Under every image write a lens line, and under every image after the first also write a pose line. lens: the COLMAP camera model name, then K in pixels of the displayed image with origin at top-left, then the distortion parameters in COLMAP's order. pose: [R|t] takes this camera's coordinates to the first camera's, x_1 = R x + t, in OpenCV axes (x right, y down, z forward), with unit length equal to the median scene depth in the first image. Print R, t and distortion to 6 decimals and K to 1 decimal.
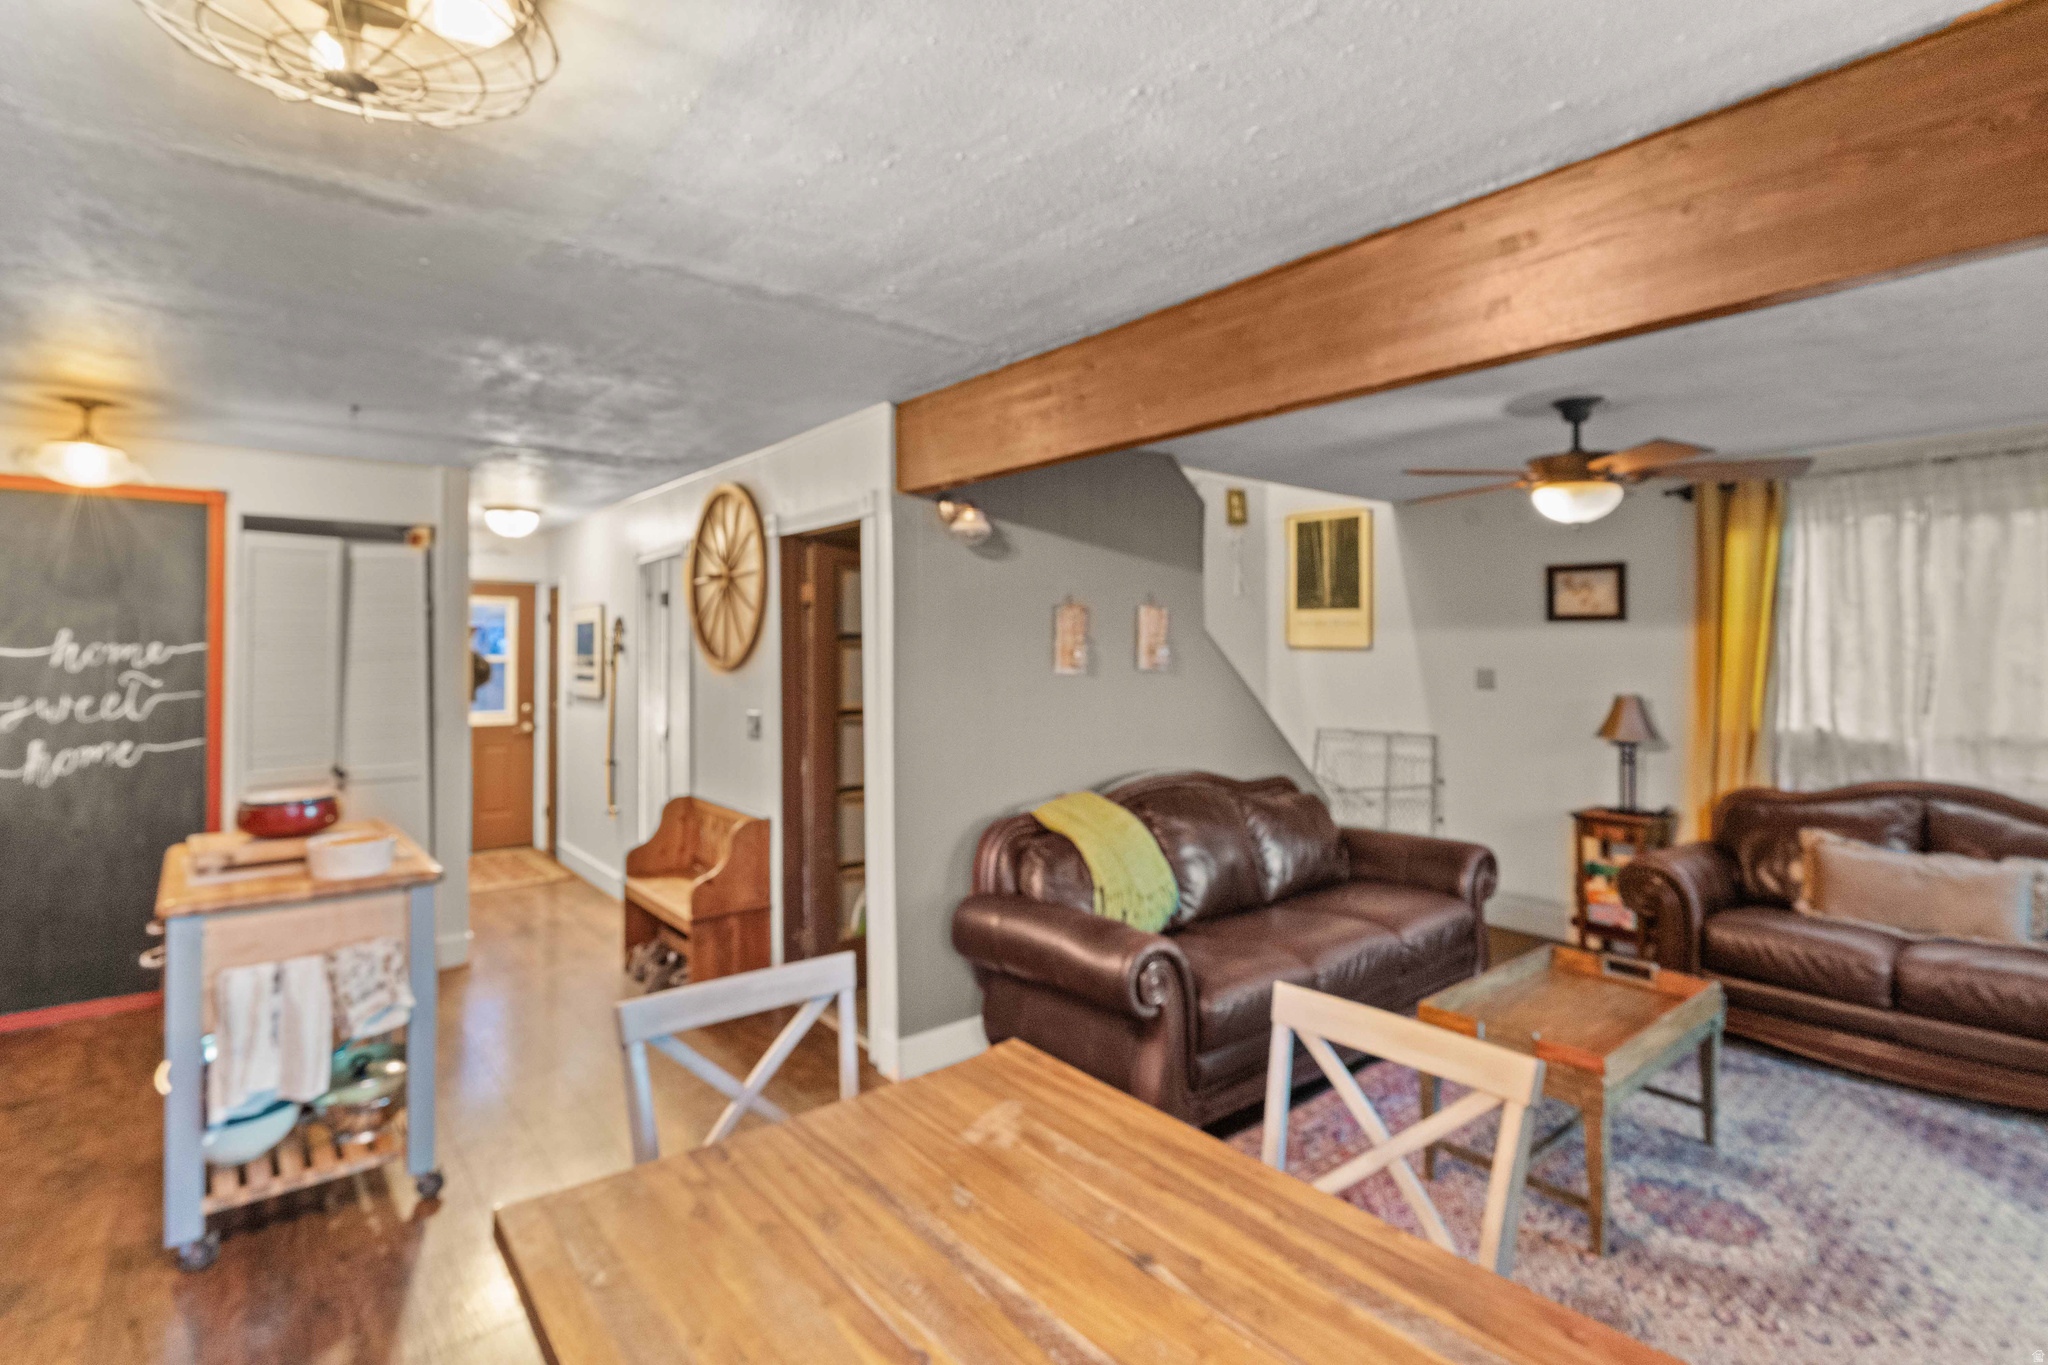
lens RADIAL K [[967.6, 0, 1032.8], [0, 967.6, 632.5], [0, 0, 1]] dist [-0.004795, -0.000028]
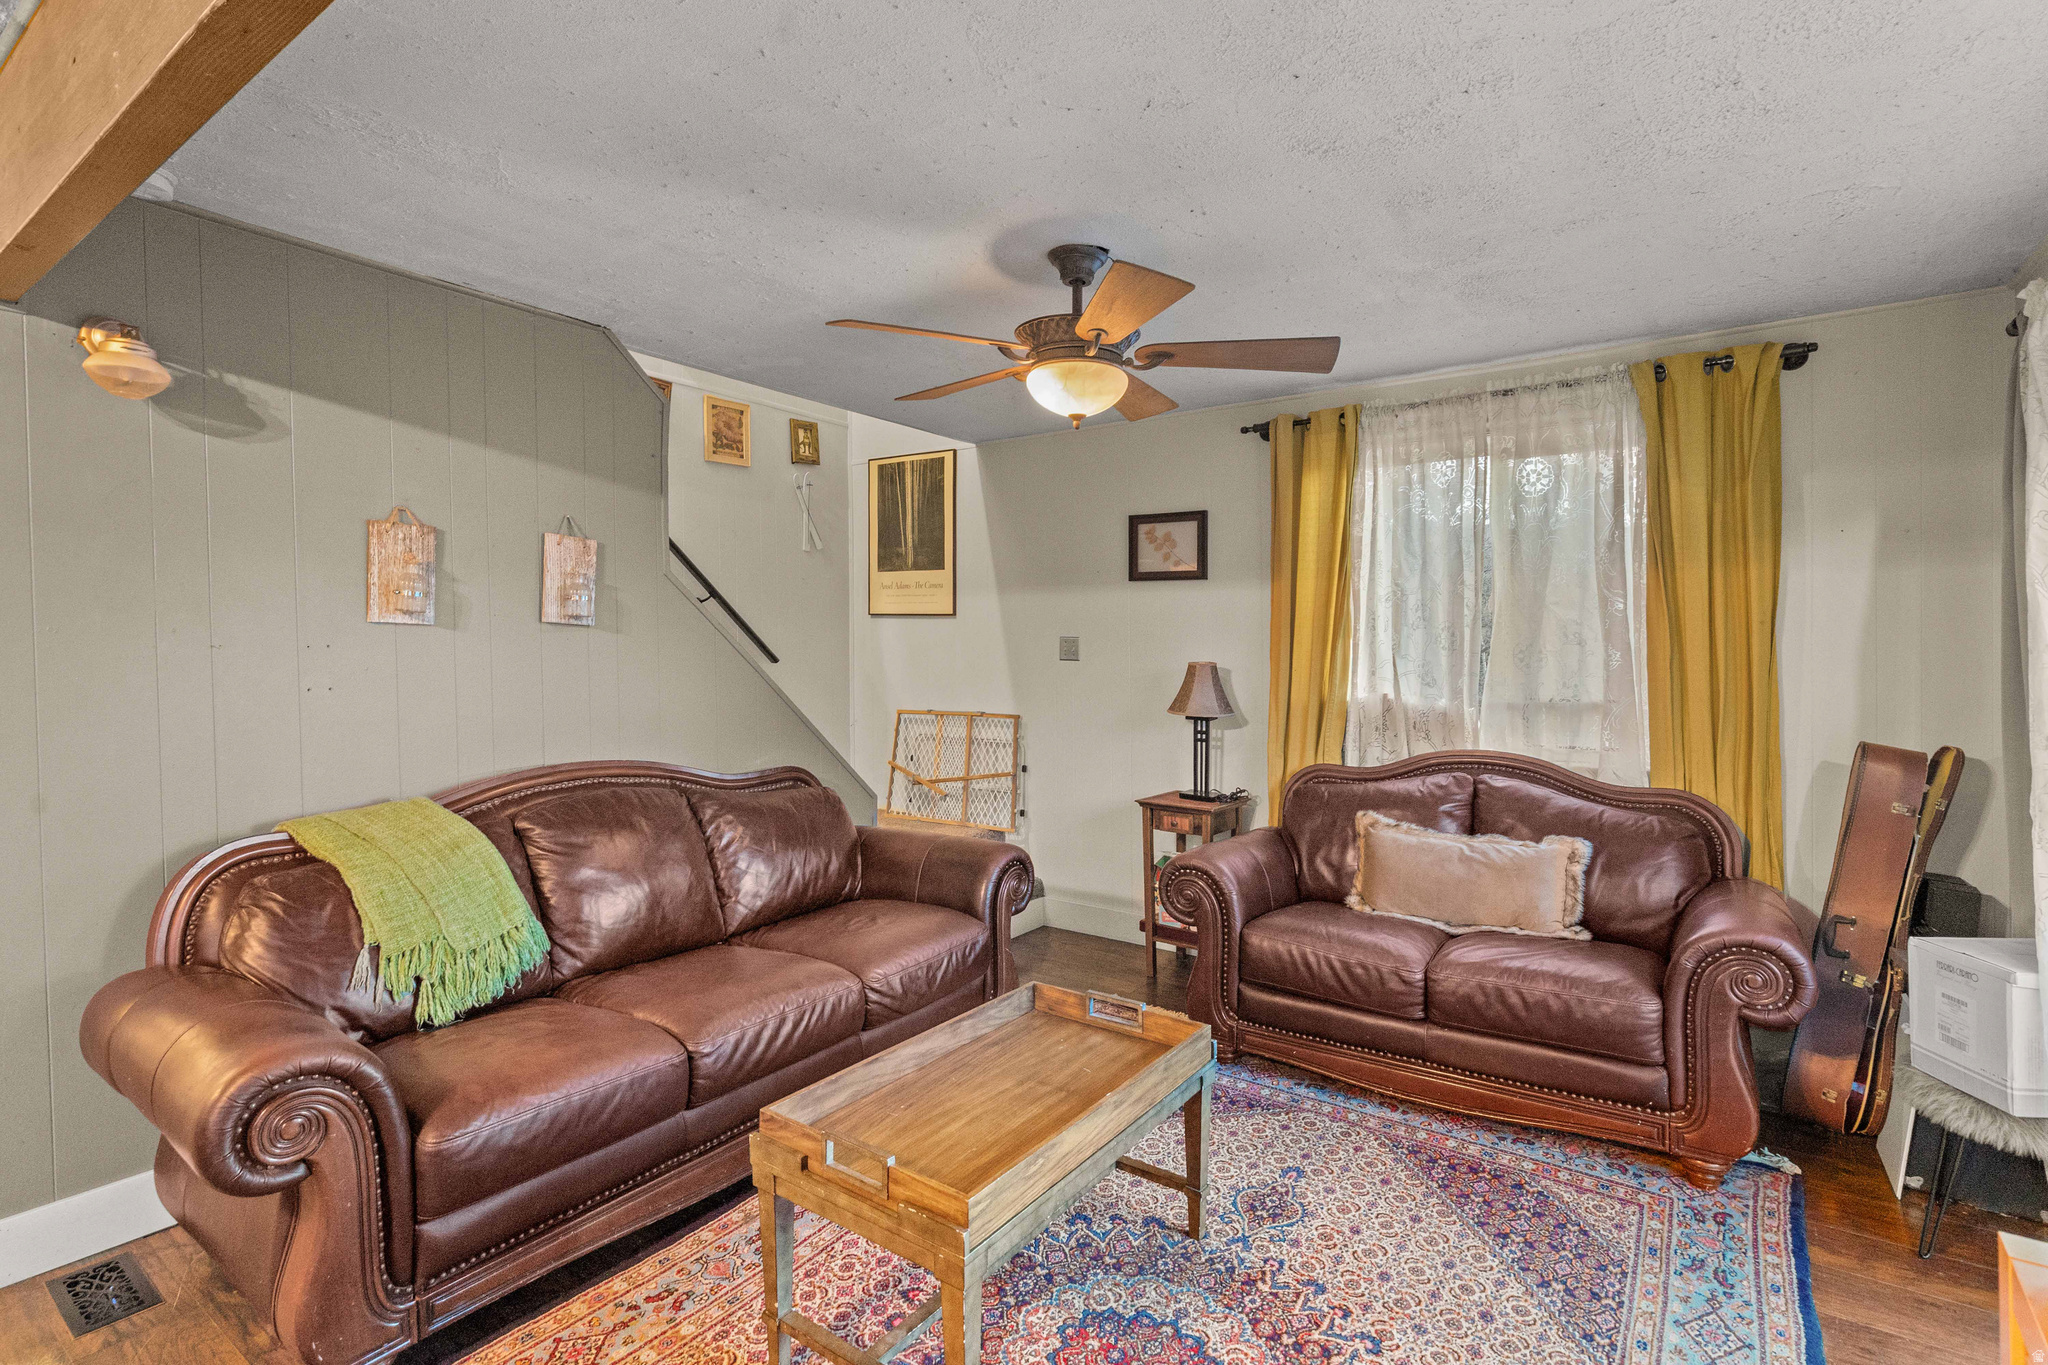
lens RADIAL K [[964.3, 0, 1026.7], [0, 964.3, 657.0], [0, 0, 1]] dist [-0.011455, 0.000284]
pose [[0.966910, 0.000855, 0.255115, 0.275994], [-0.008239, 0.999577, 0.027874, 0.041799], [-0.254984, -0.029053, 0.966509, 0.231127]]
